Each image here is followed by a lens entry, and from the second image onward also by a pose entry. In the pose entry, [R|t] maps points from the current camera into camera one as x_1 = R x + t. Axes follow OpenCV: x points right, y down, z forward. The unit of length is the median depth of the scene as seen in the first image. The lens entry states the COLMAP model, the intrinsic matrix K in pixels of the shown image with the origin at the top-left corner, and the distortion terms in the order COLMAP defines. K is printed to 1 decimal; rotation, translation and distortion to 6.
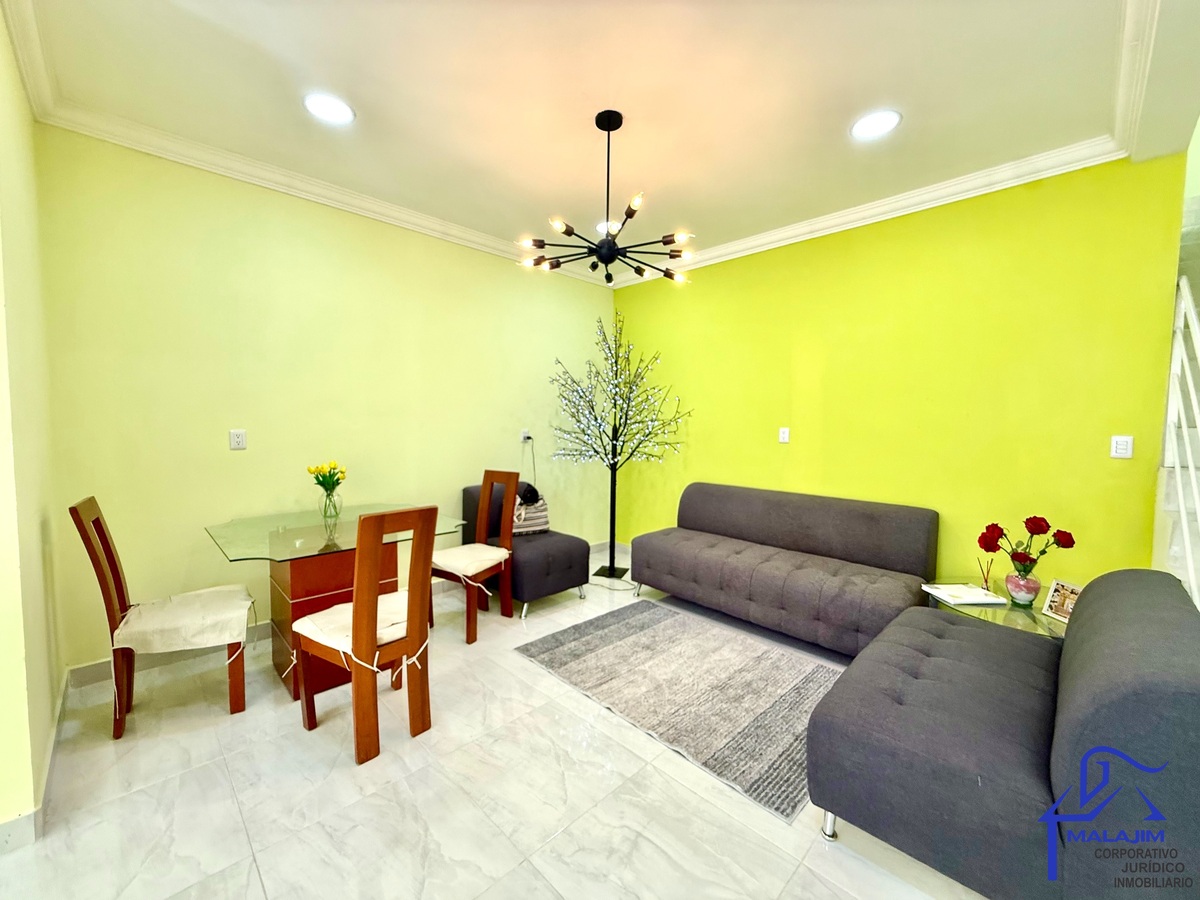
lens RADIAL K [[481.2, 0, 597.8], [0, 481.2, 453.4], [0, 0, 1]] dist [0.001027, -0.000194]
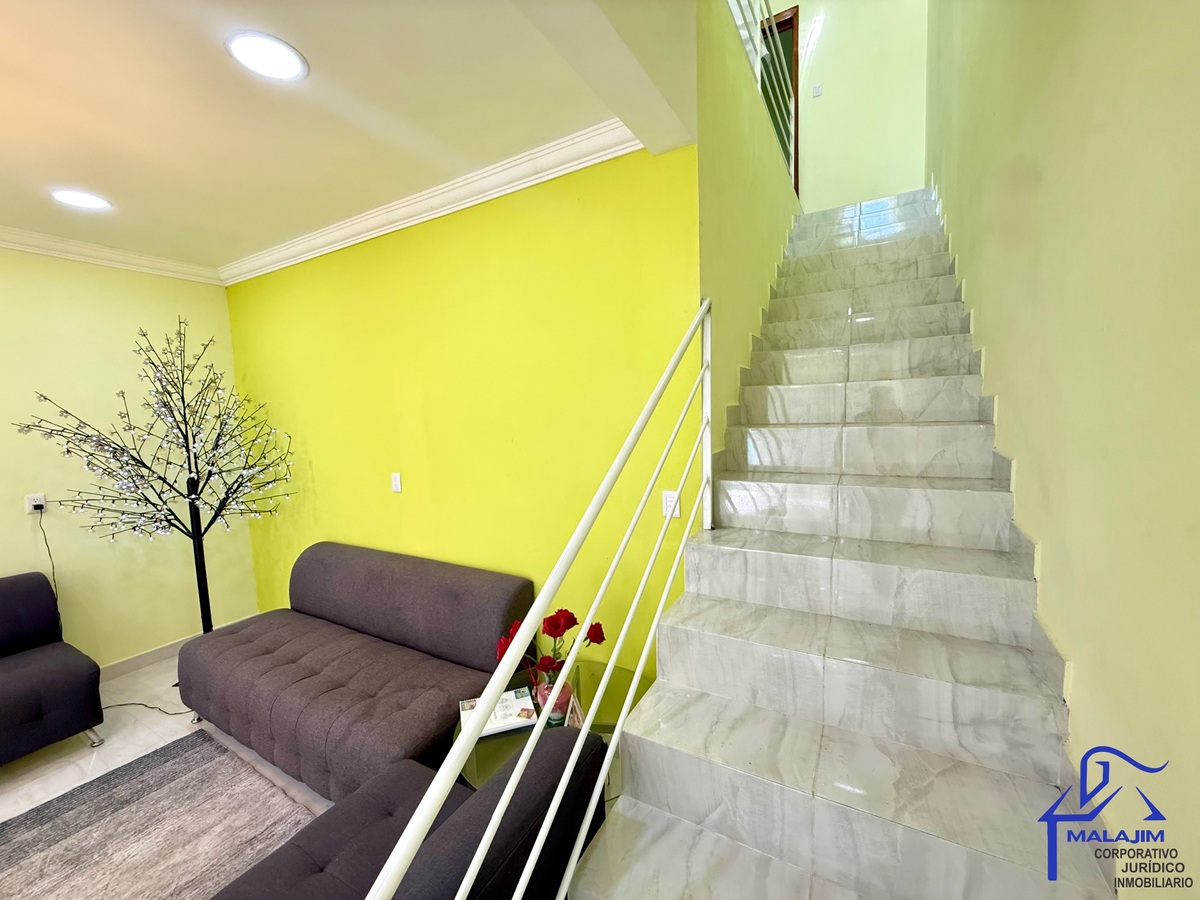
lens RADIAL K [[481.2, 0, 597.8], [0, 481.2, 453.4], [0, 0, 1]] dist [0.001027, -0.000194]
pose [[0.962809, -0.071268, 0.260612, 0.603464], [0.065014, 0.997353, 0.032552, -0.106987], [-0.262242, -0.014398, 0.964895, 0.187649]]
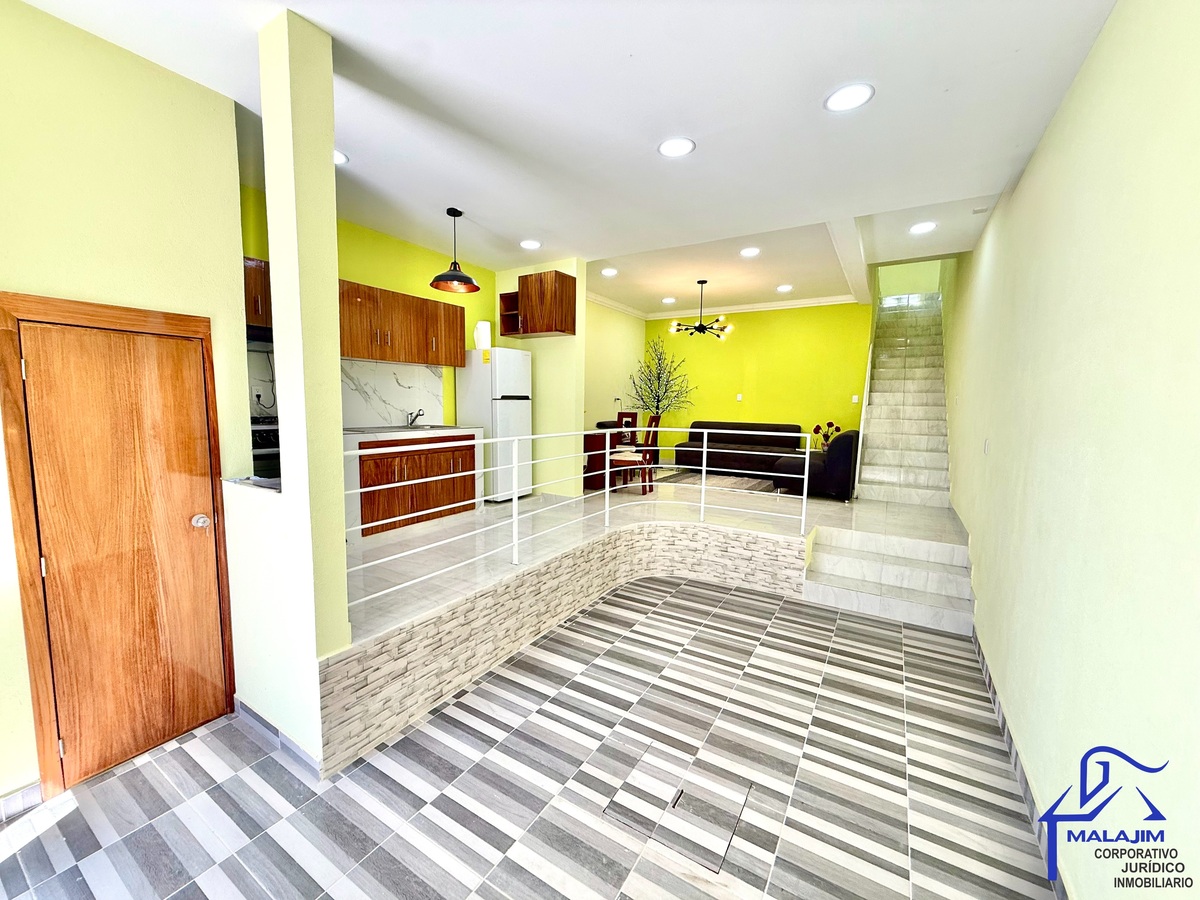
lens RADIAL K [[481.2, 0, 597.8], [0, 481.2, 453.4], [0, 0, 1]] dist [0.001027, -0.000194]
pose [[0.971464, -0.020070, 0.236338, -0.940543], [0.010458, 0.999069, 0.041853, 0.144067], [-0.236958, -0.038187, 0.970769, -1.225435]]
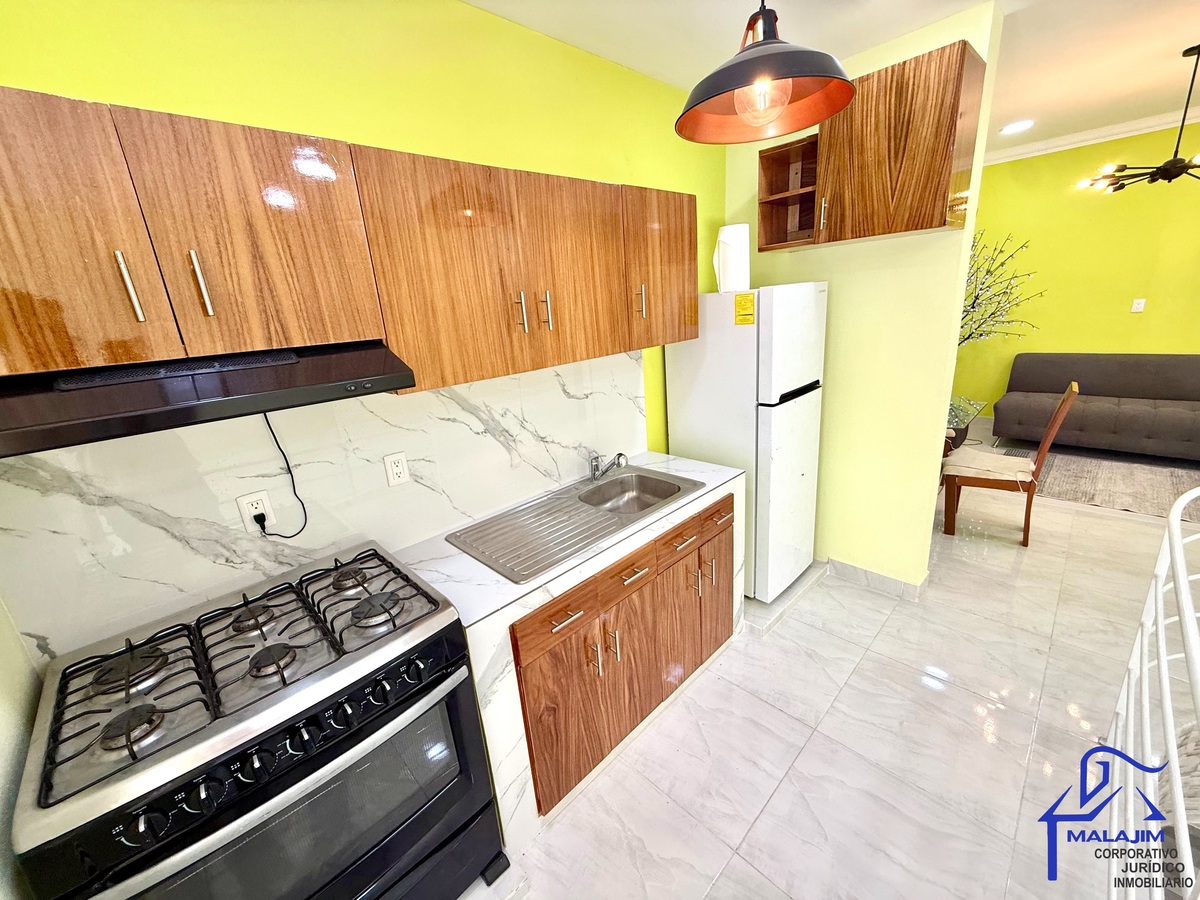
lens RADIAL K [[481.2, 0, 597.8], [0, 481.2, 453.4], [0, 0, 1]] dist [0.001027, -0.000194]
pose [[0.996018, -0.084125, -0.029506, -1.128244], [0.088663, 0.969278, 0.229430, -0.090749], [0.009299, -0.231133, 0.972878, -0.306669]]
